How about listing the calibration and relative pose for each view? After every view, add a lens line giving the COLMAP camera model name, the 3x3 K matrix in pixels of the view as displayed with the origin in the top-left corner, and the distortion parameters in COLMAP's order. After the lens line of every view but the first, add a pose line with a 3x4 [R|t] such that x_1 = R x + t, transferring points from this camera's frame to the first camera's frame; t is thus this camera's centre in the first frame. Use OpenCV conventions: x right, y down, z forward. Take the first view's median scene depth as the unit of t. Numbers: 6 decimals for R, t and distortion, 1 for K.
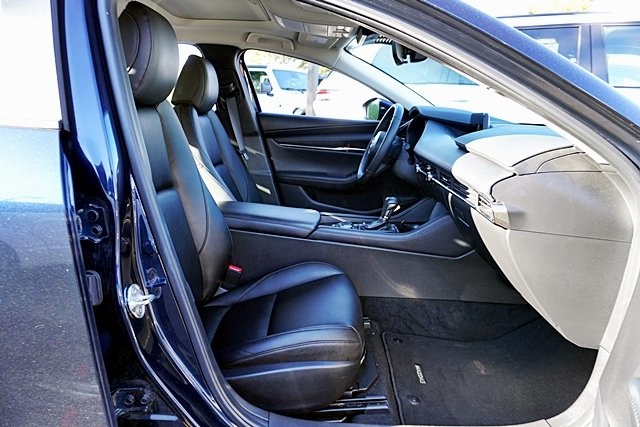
lens RADIAL K [[432.6, 0, 323.7], [0, 432.6, 212.5], [0, 0, 1]] dist [-0.038038, 0.024261]
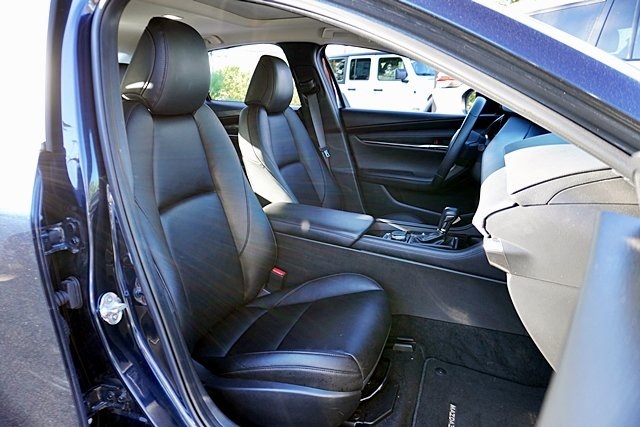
lens RADIAL K [[432.6, 0, 319.3], [0, 432.6, 214.4], [0, 0, 1]] dist [-0.038038, 0.024261]
pose [[0.940408, 0.054446, -0.335662, 0.212633], [-0.042080, 0.998144, 0.044010, -0.051473], [0.337436, -0.027263, 0.940954, 0.092177]]
